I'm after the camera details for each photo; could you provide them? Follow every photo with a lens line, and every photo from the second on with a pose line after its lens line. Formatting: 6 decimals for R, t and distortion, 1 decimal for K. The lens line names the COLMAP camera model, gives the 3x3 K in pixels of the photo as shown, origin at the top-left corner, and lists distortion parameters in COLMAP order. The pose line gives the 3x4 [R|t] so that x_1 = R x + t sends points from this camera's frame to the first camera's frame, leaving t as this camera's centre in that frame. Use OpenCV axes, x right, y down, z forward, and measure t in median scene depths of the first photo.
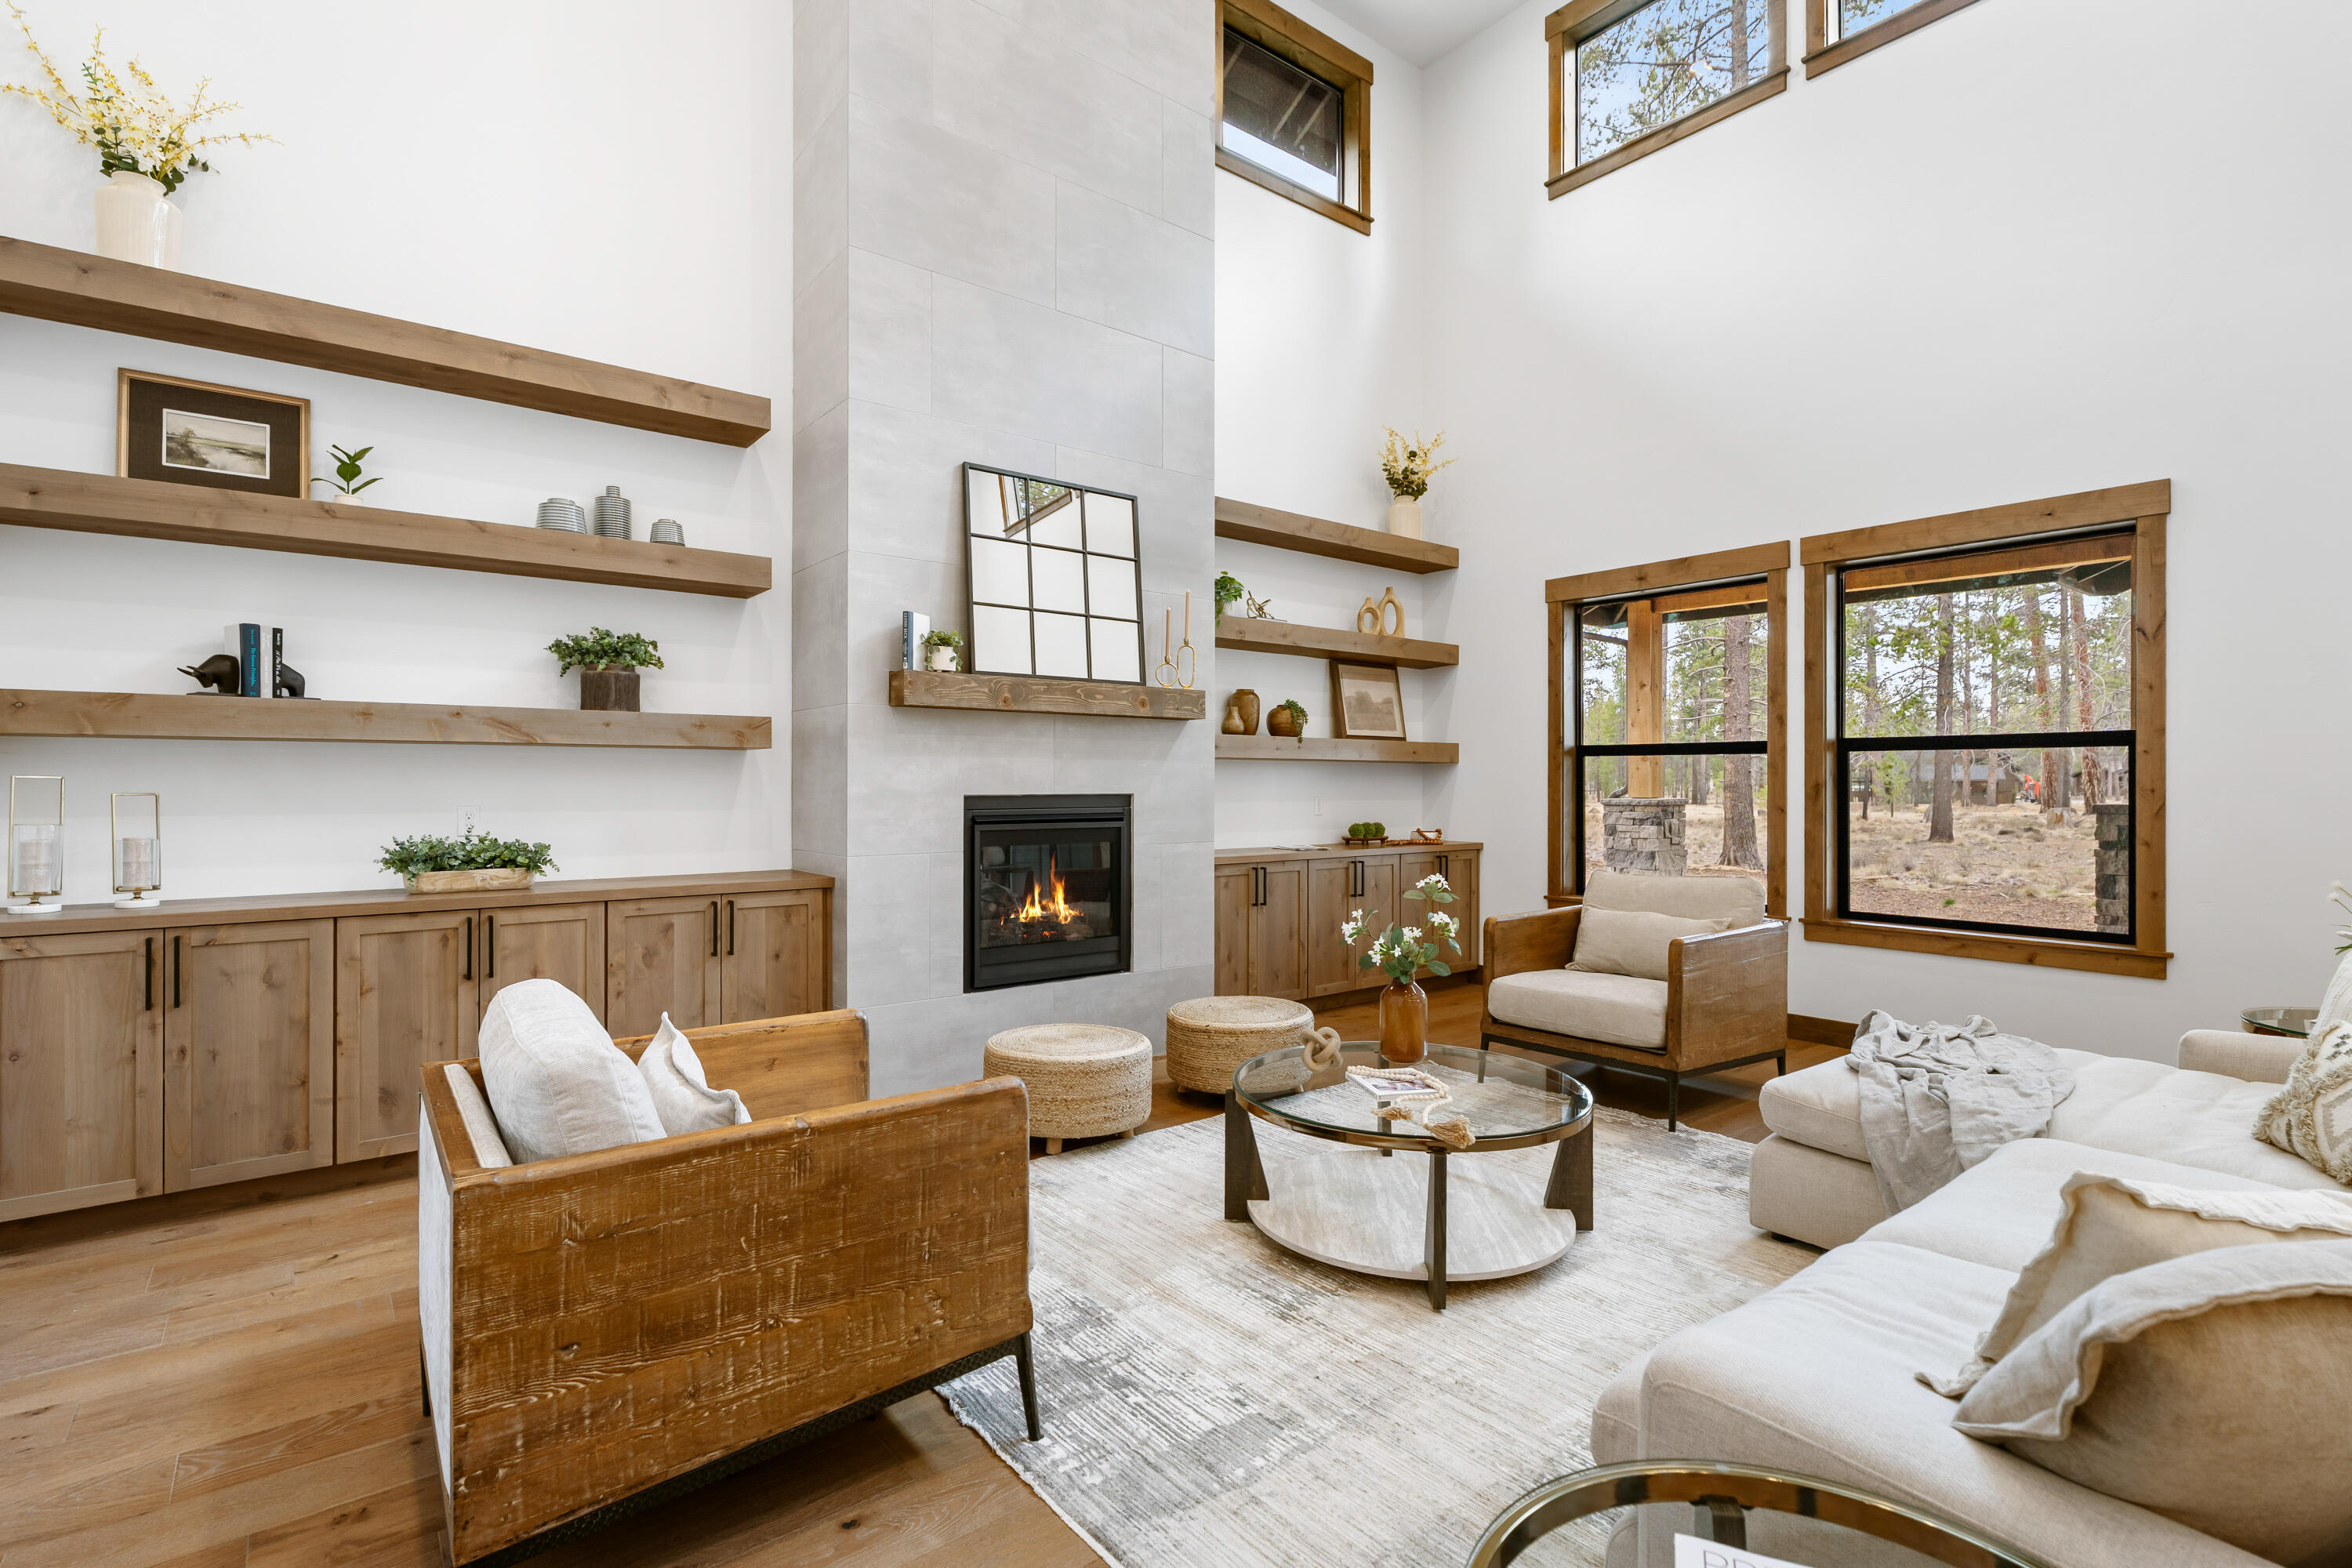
lens RADIAL K [[1083.2, 0, 1176.0], [0, 1083.2, 784.0], [0, 0, 1]] dist [0.002610, 0.000458]
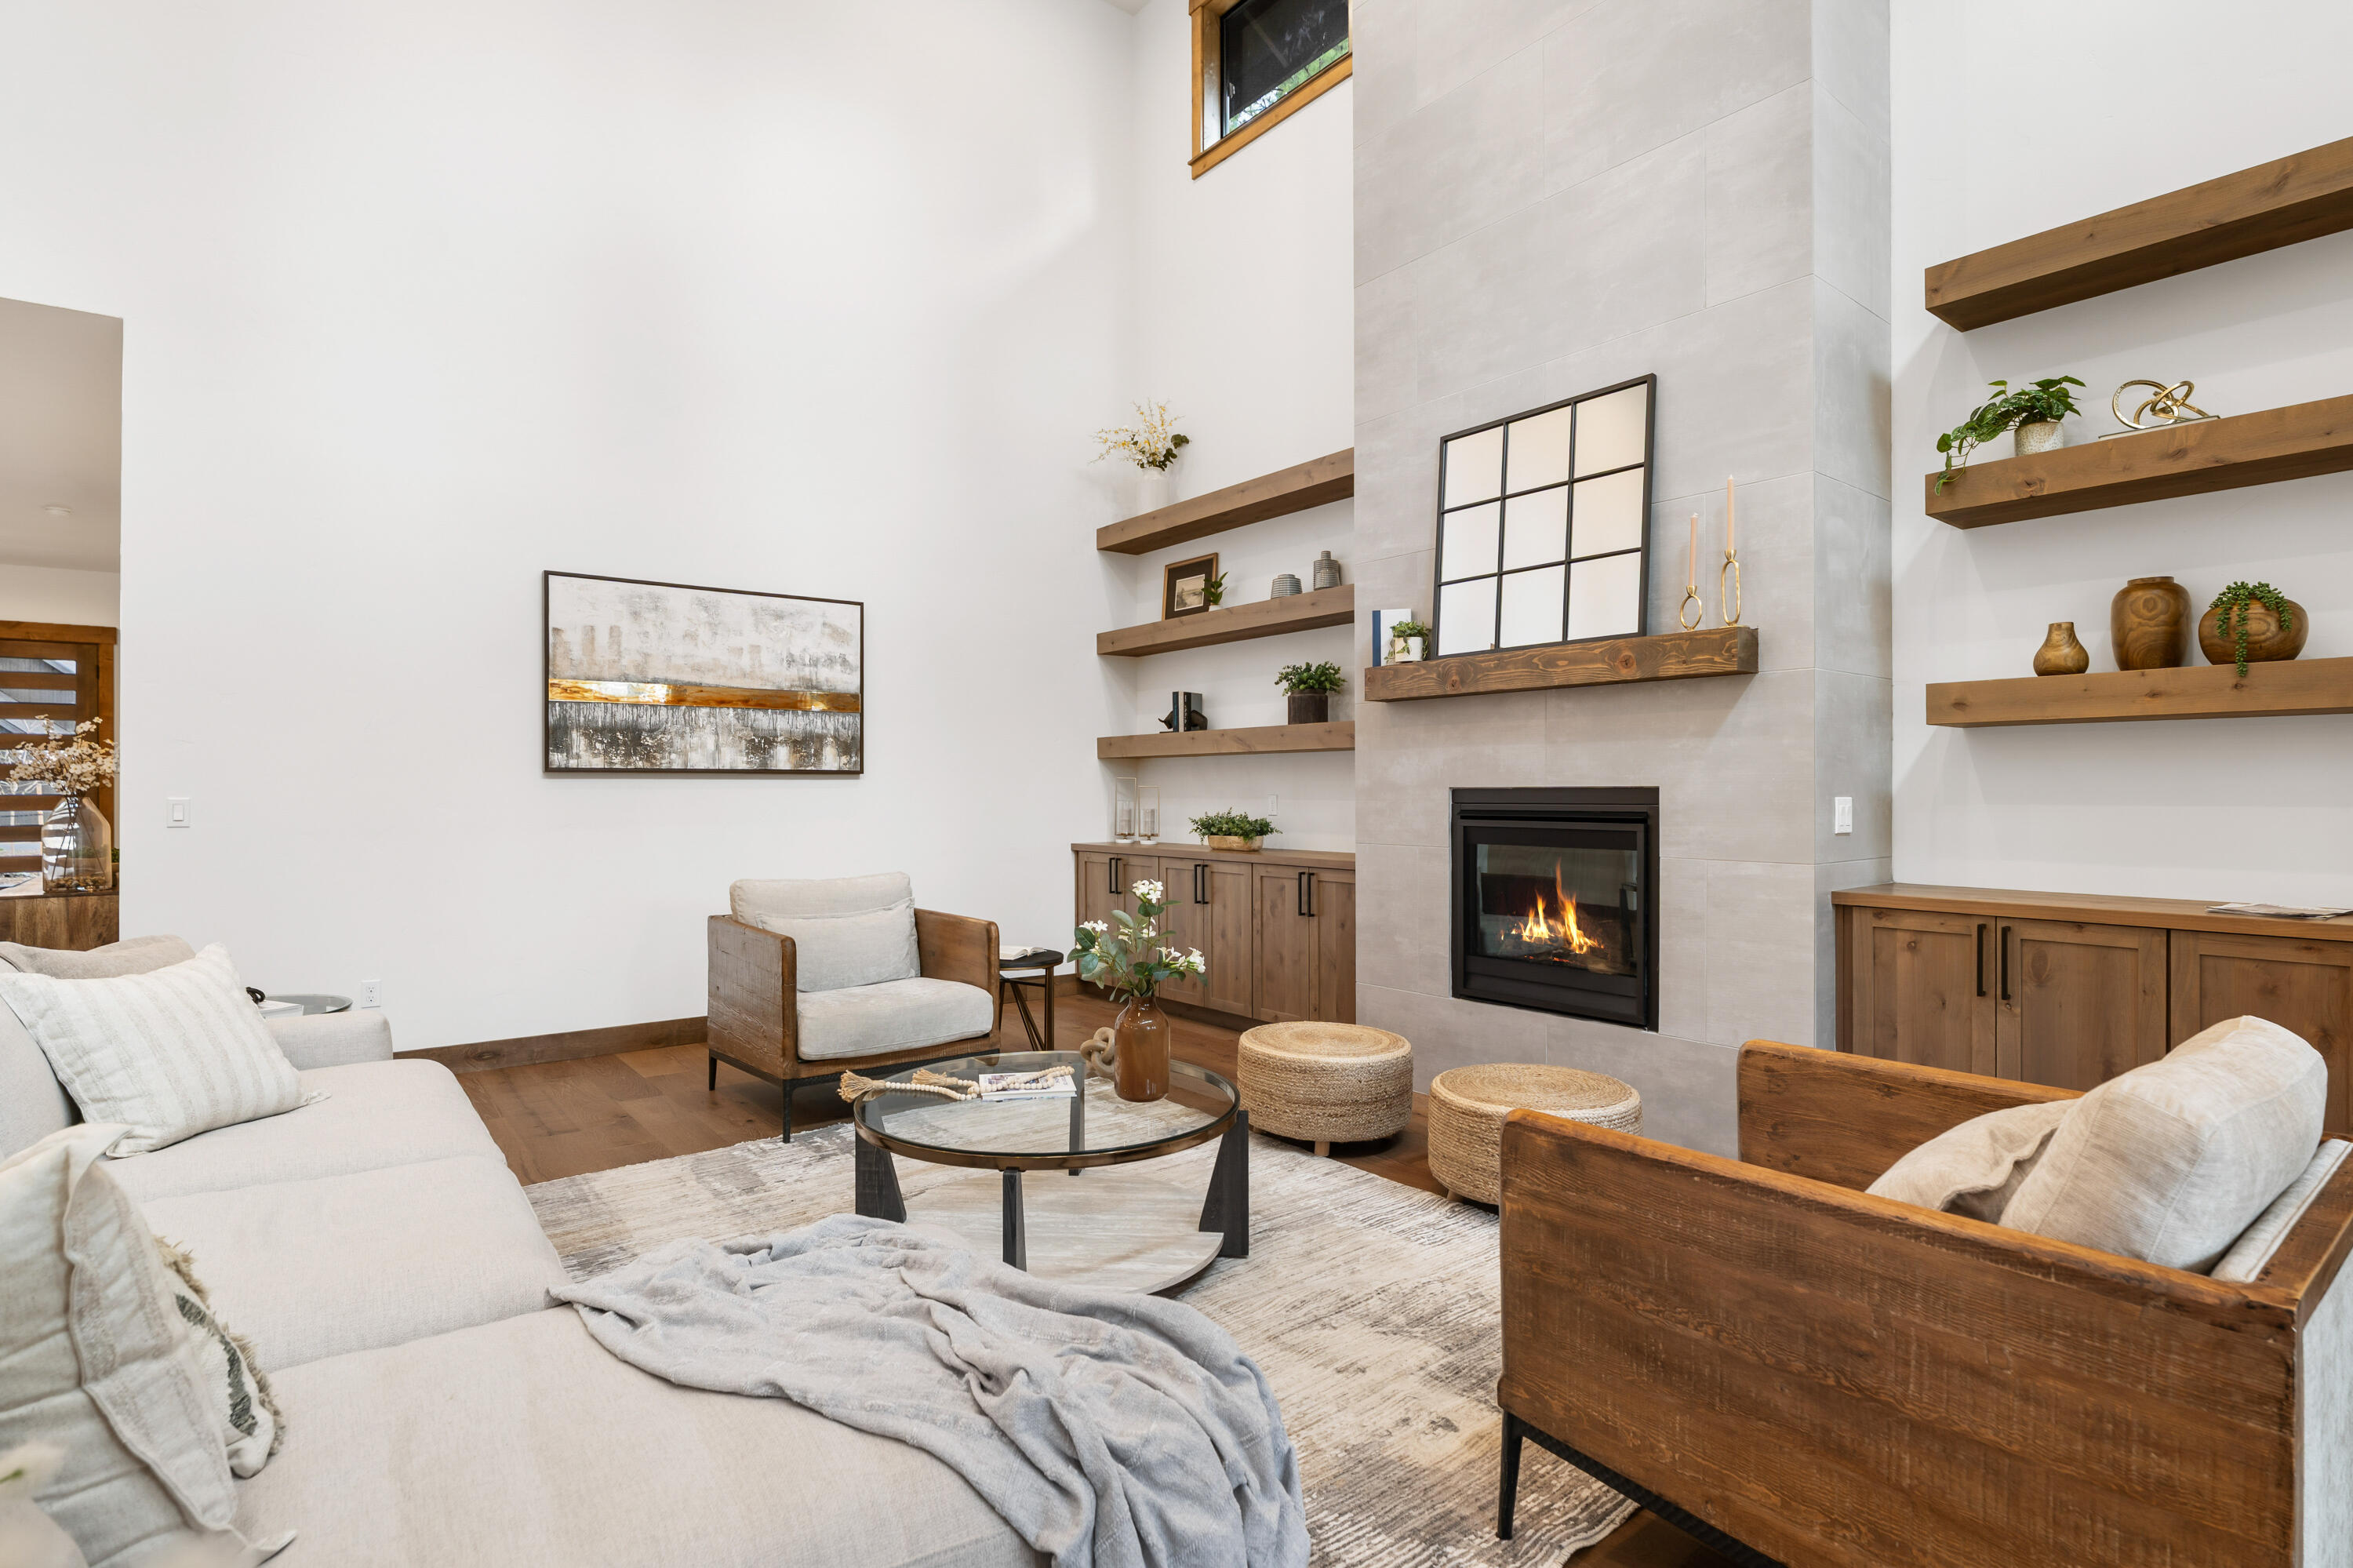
lens RADIAL K [[1161.4, 0, 1196.1], [0, 1161.4, 784.4], [0, 0, 1]] dist [-0.002166, -0.000073]
pose [[0.017130, -0.003708, -0.999846, 0.807014], [0.003335, 0.999988, -0.003651, 0.010165], [0.999848, -0.003272, 0.017142, 0.754797]]
